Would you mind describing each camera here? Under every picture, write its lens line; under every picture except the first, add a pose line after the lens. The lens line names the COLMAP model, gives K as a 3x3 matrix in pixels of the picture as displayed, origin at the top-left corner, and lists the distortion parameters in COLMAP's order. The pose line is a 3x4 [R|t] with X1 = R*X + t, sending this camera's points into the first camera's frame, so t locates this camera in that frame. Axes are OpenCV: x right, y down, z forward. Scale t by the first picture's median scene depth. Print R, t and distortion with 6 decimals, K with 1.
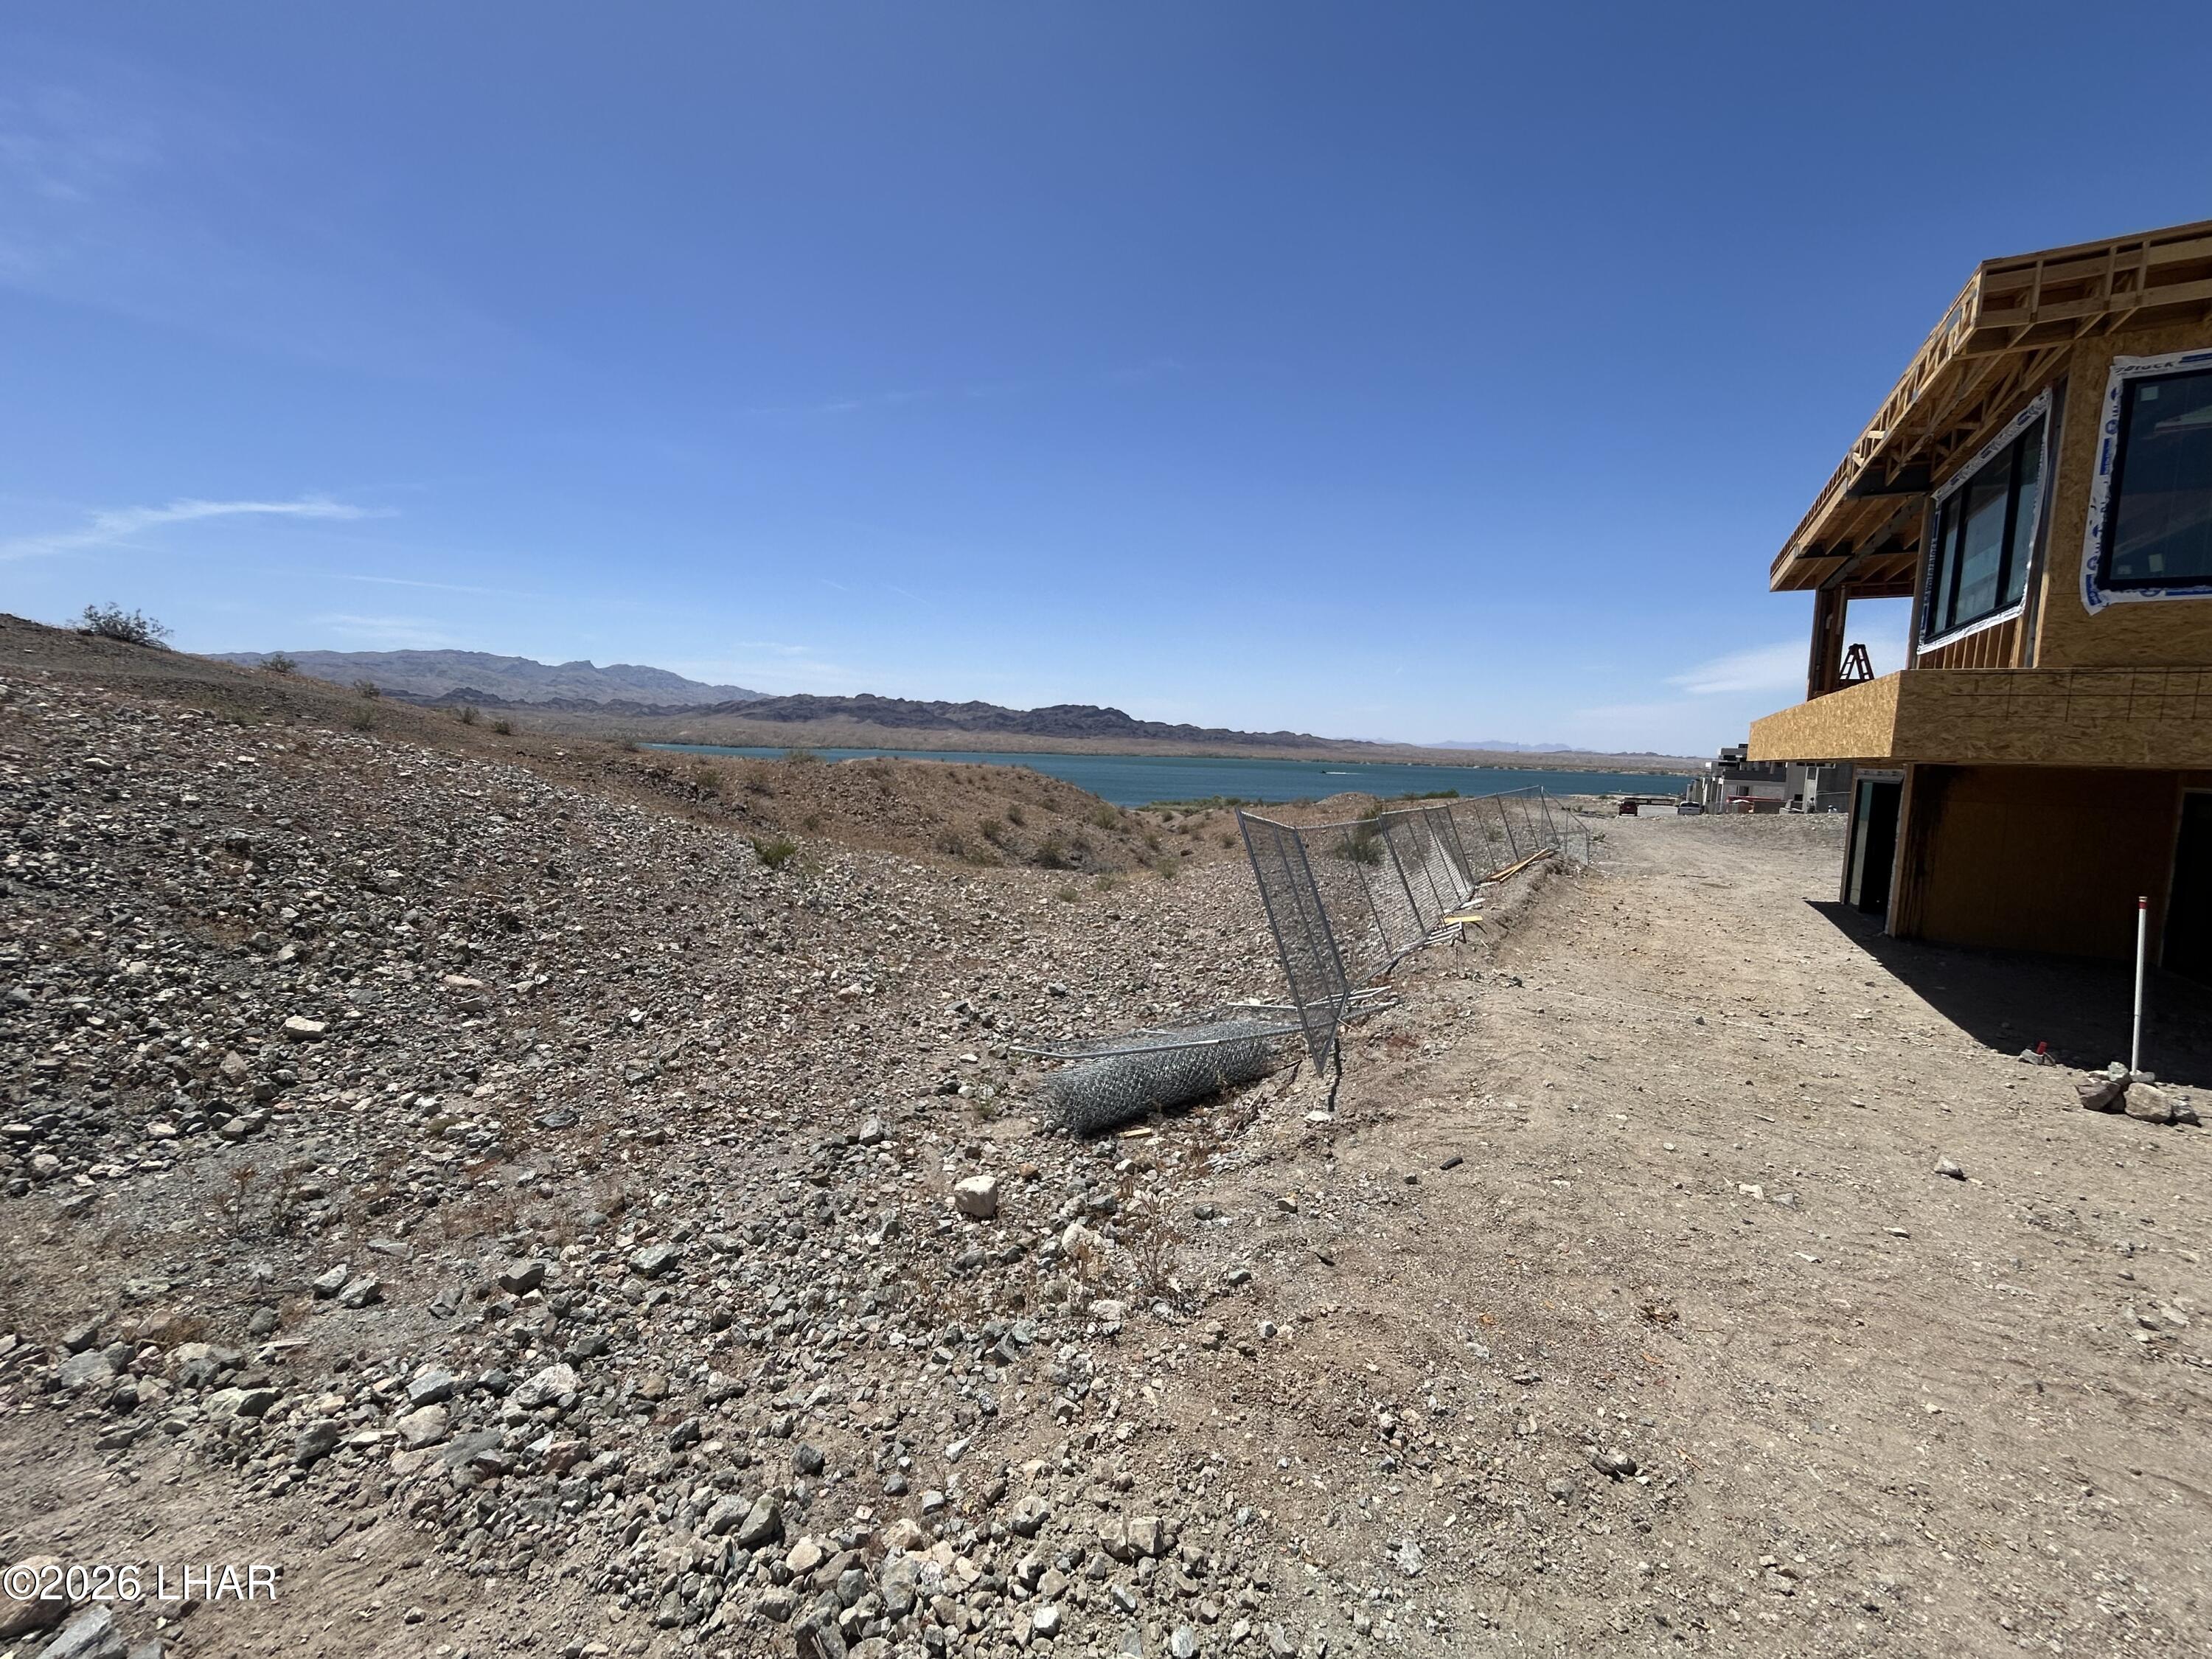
lens RADIAL K [[902.6, 0, 1096.4], [0, 902.6, 832.0], [0, 0, 1]] dist [-0.000721, 0.001408]
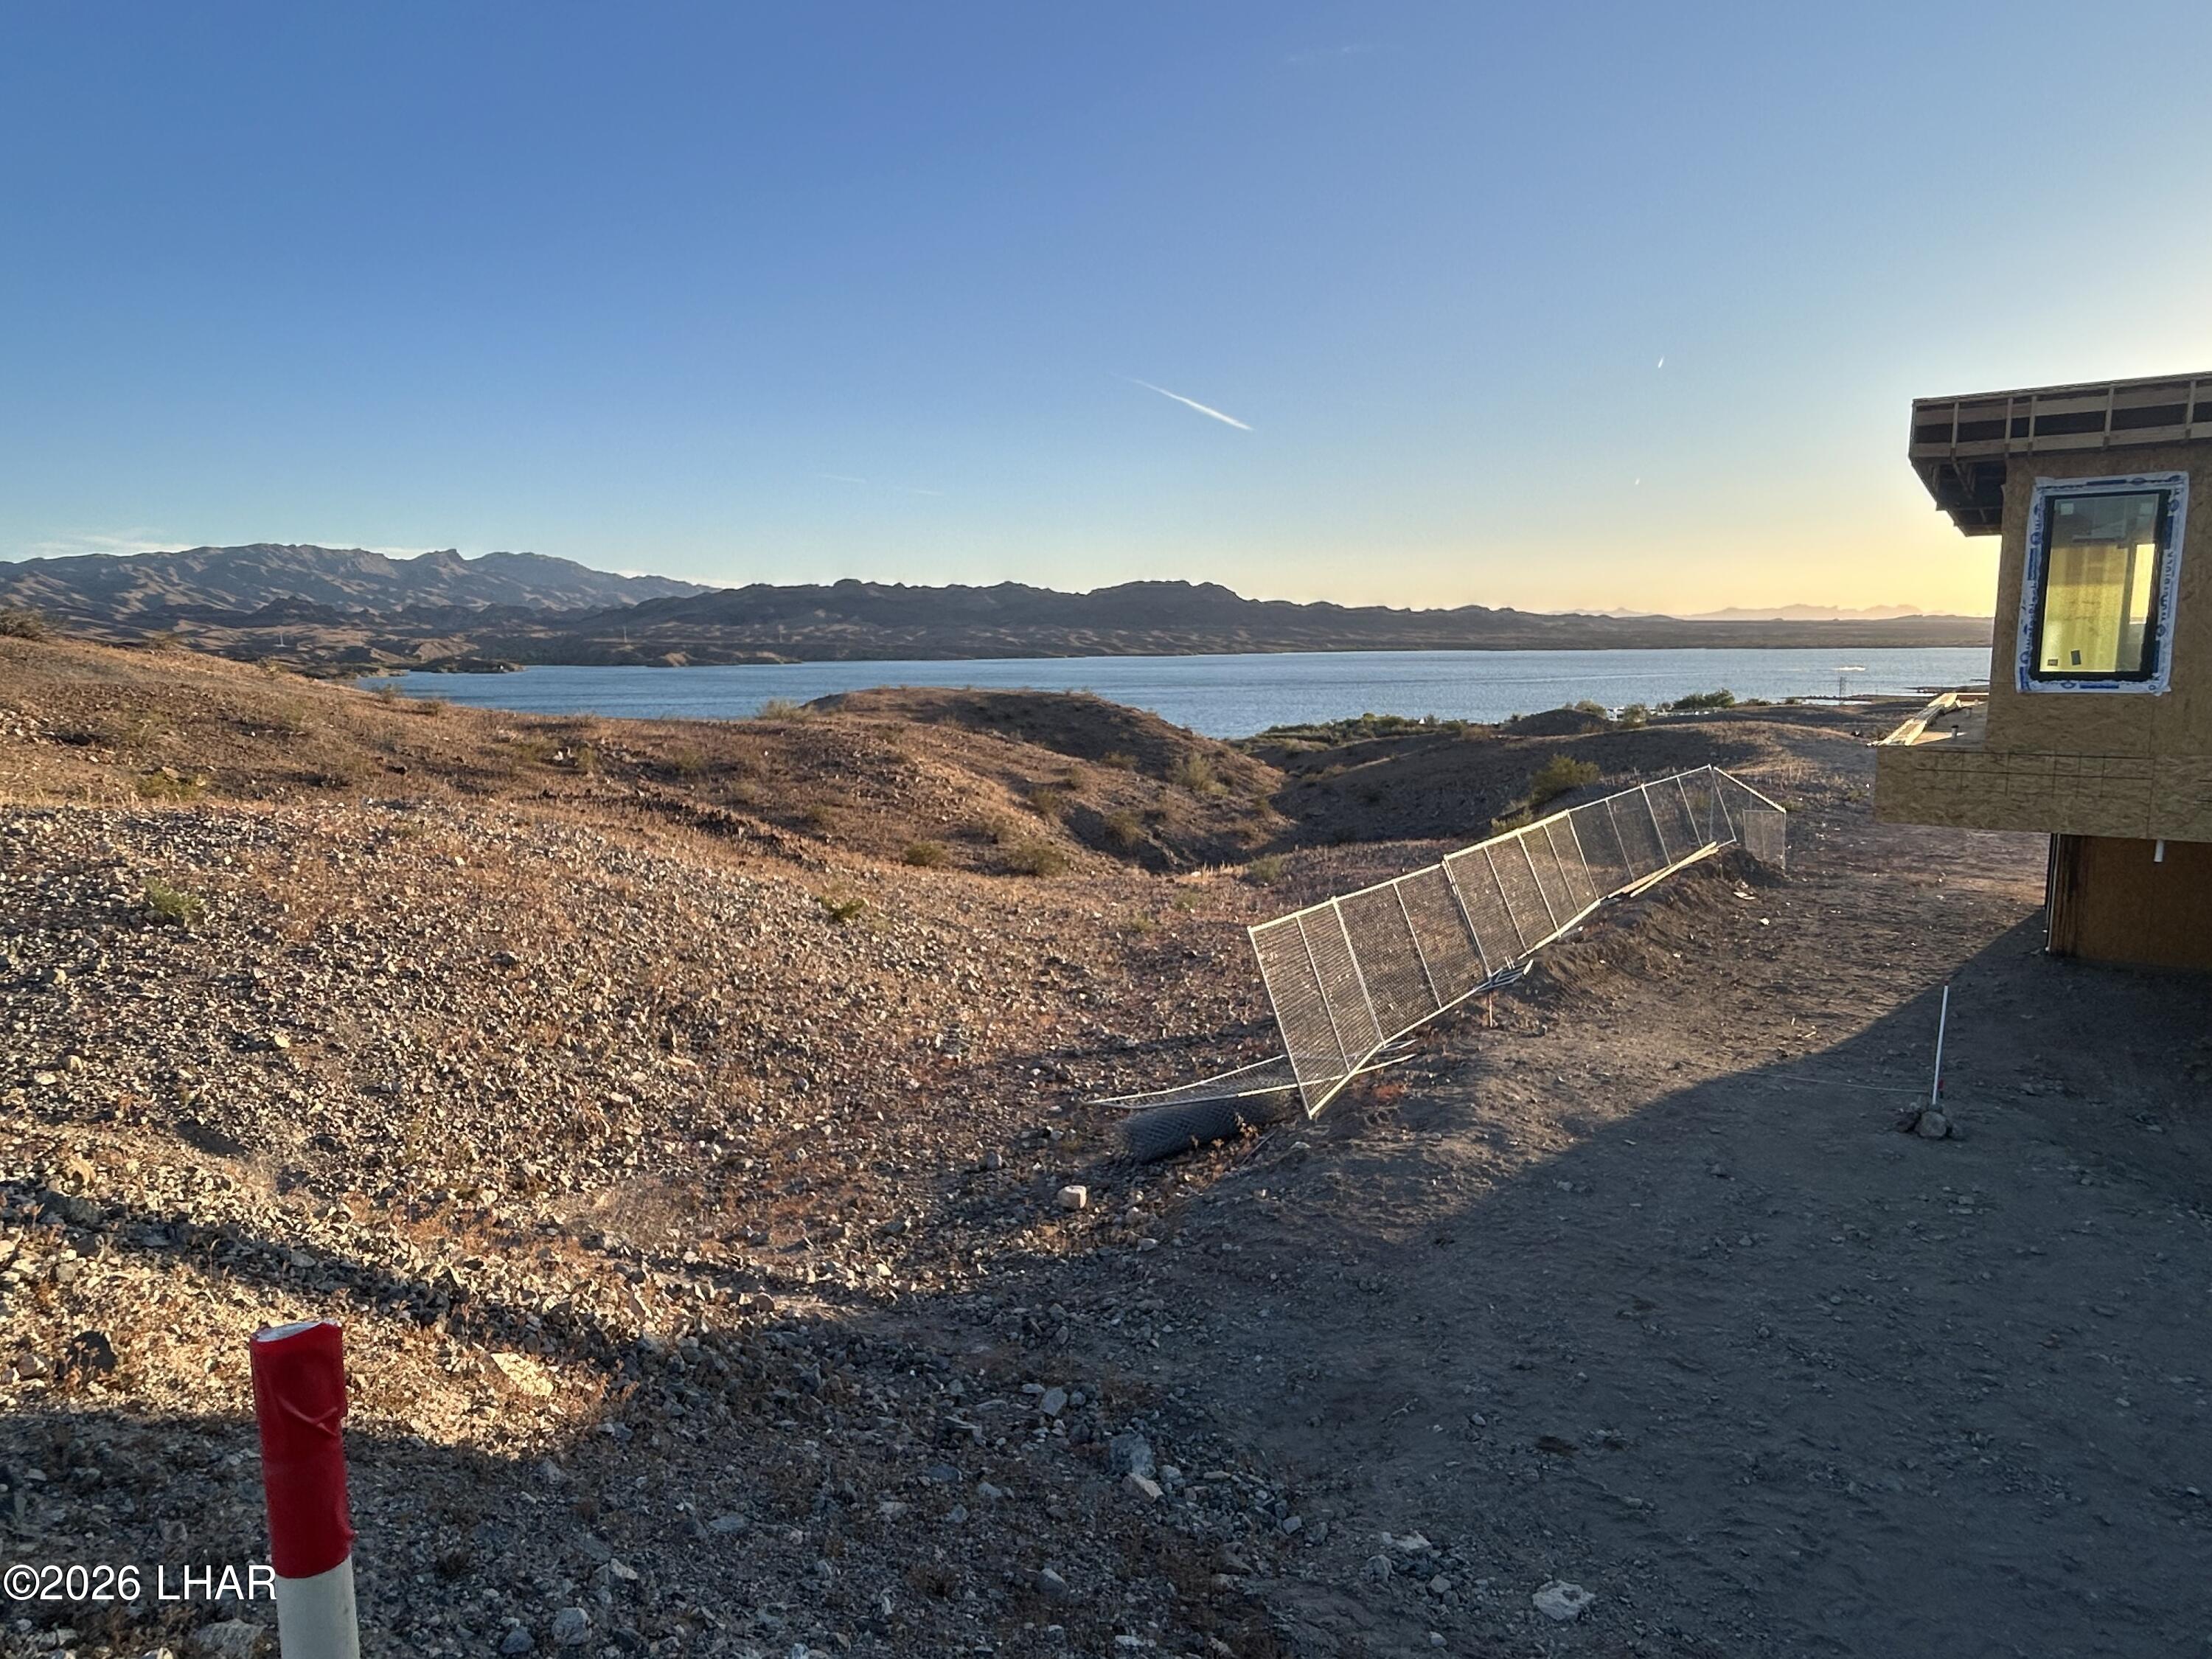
lens RADIAL K [[1330.9, 0, 1106.0], [0, 1330.9, 833.4], [0, 0, 1]] dist [0.006317, -0.004361]
pose [[0.997201, -0.033882, -0.066645, 0.064012], [0.037032, 0.998226, 0.046614, -0.211235], [0.064947, -0.048951, 0.996687, -0.800346]]
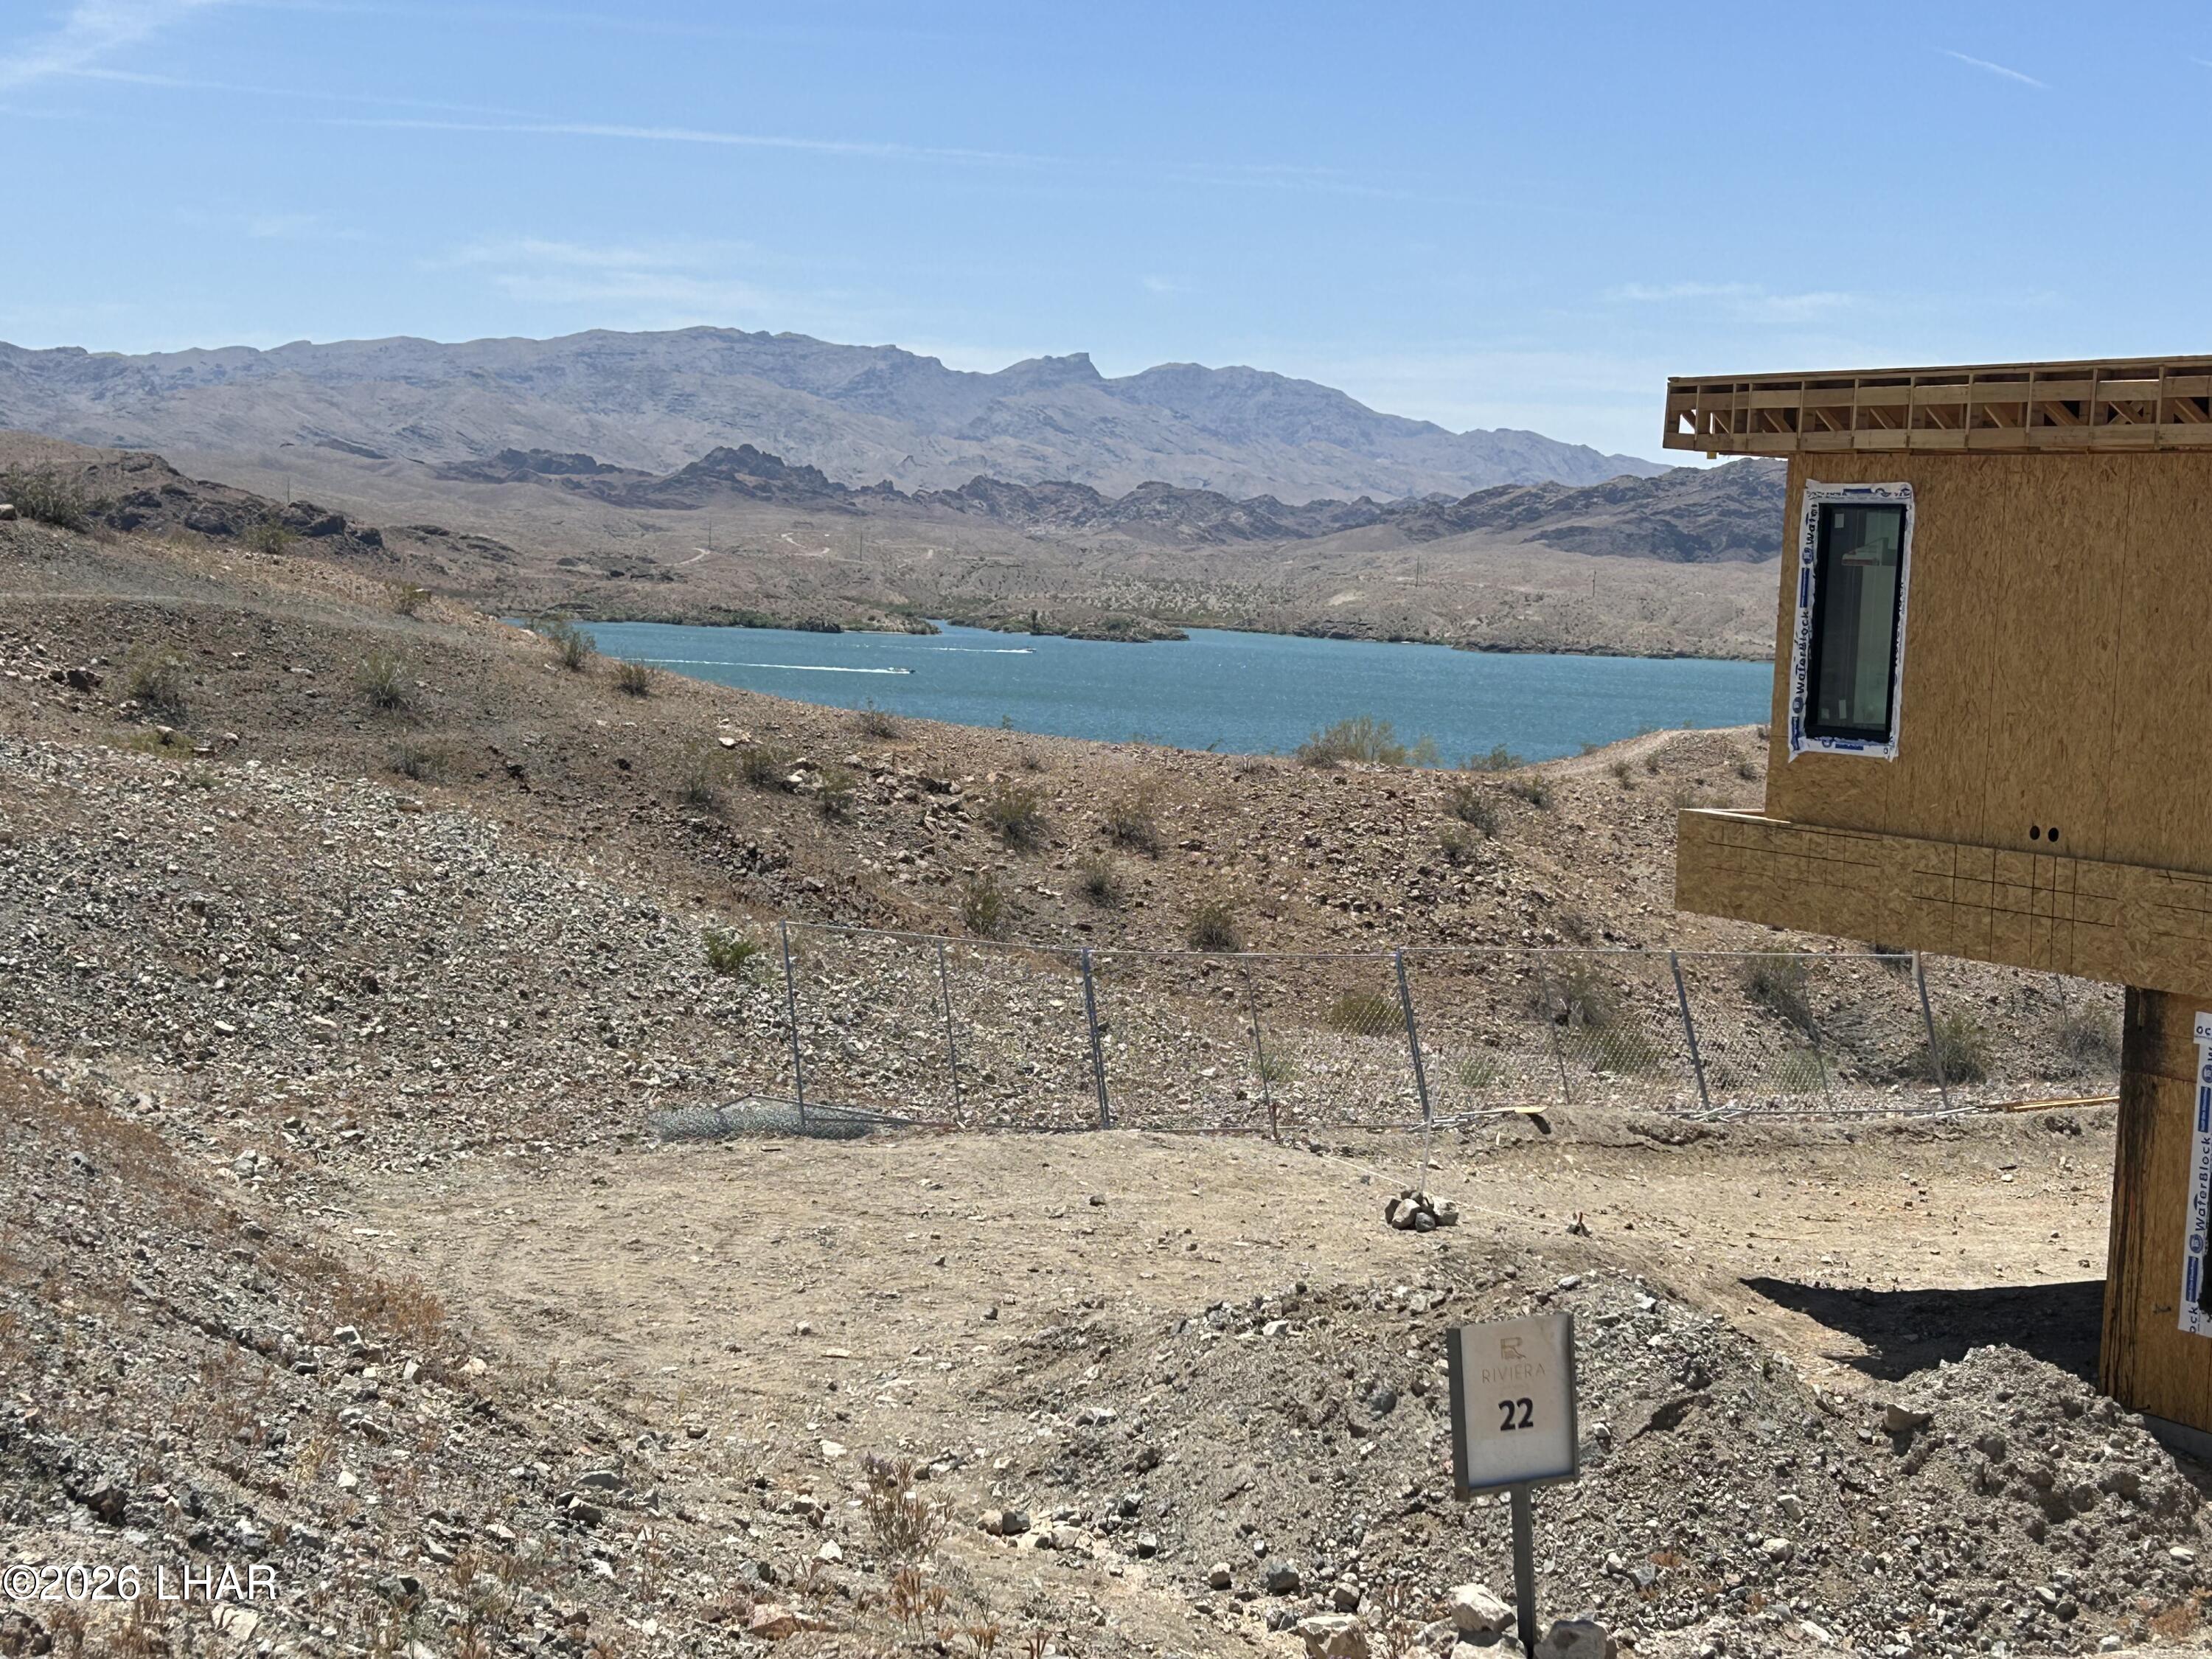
lens RADIAL K [[3451.2, 0, 1109.6], [0, 3451.2, 830.9], [0, 0, 1]] dist [0.114519, 0.000000]
pose [[0.877546, 0.045646, -0.477315, 2.286590], [-0.066213, 0.997458, -0.026345, -0.042338], [0.474899, 0.054723, 0.878337, -2.459333]]
